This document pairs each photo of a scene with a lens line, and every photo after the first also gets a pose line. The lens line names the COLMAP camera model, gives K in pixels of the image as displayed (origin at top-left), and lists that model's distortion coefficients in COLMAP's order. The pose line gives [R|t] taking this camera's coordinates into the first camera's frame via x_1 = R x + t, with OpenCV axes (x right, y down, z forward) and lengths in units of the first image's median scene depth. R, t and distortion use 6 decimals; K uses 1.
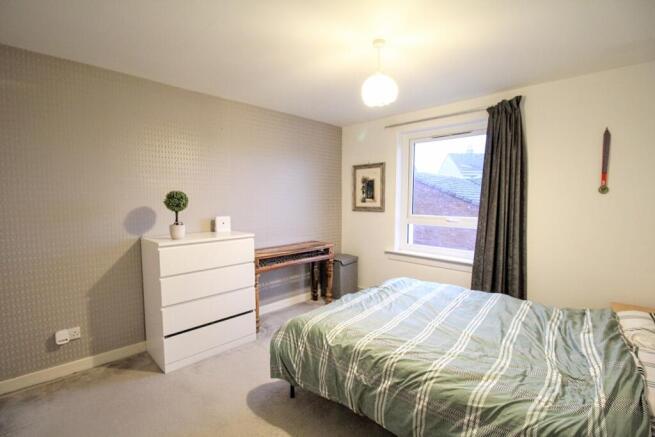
lens RADIAL K [[302.0, 0, 327.7], [0, 302.0, 220.9], [0, 0, 1]] dist [-0.005285, -0.000259]
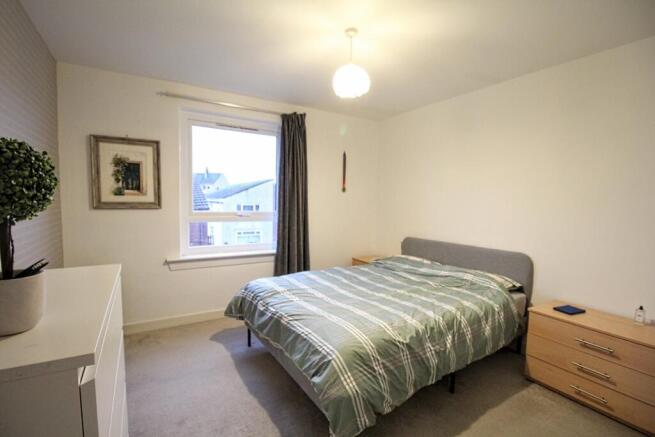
lens RADIAL K [[302.0, 0, 328.3], [0, 302.0, 219.1], [0, 0, 1]] dist [-0.005285, -0.000259]
pose [[0.259142, -0.061895, 0.963854, -0.414457], [0.050225, 0.997458, 0.050549, -0.021202], [-0.964533, 0.035310, 0.261592, 0.414251]]
